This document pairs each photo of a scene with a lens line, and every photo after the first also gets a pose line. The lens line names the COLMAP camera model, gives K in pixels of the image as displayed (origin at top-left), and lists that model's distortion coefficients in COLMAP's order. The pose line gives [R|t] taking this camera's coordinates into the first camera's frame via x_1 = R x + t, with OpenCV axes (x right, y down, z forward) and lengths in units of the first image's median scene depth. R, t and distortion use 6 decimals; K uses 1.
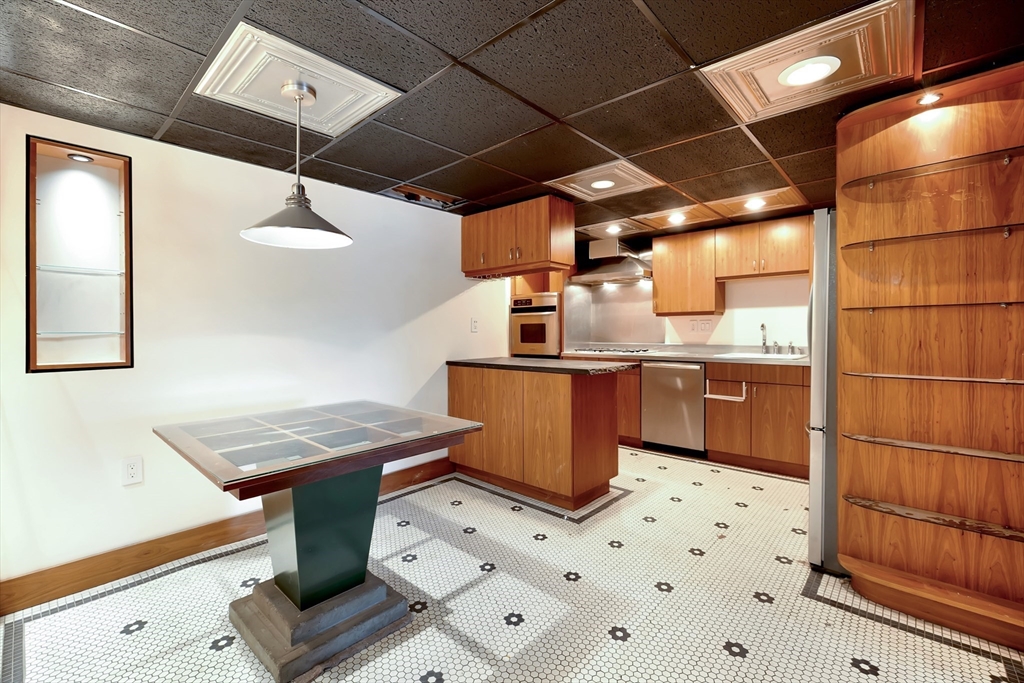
lens RADIAL K [[443.8, 0, 516.6], [0, 443.8, 334.2], [0, 0, 1]] dist [-0.001119, -0.000019]
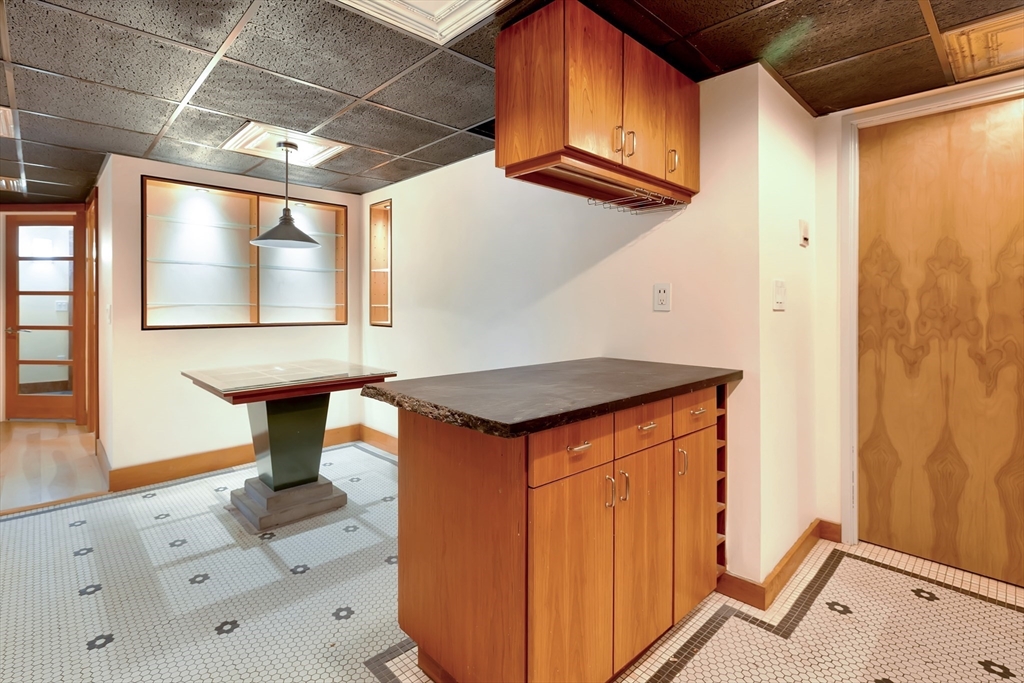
lens RADIAL K [[503.5, 0, 497.0], [0, 503.5, 309.4], [0, 0, 1]] dist [-0.023987, 0.000515]
pose [[-0.102407, 0.014379, -0.994639, 0.933438], [-0.012879, 0.999793, 0.015780, -0.024415], [0.994659, 0.014426, -0.102201, 1.560392]]
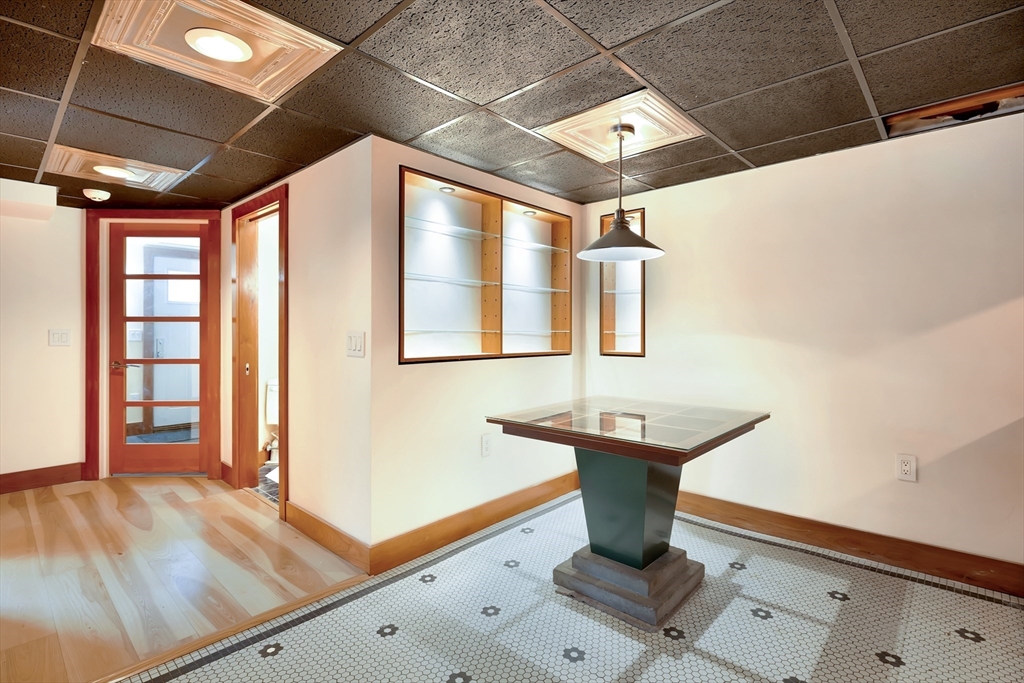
lens RADIAL K [[490.9, 0, 518.3], [0, 490.9, 336.5], [0, 0, 1]] dist [-0.020874, 0.001243]
pose [[-0.014202, 0.012568, -0.999820, 0.693321], [-0.009010, 0.999879, 0.012697, -0.006095], [0.999859, 0.009189, -0.014087, 0.614898]]
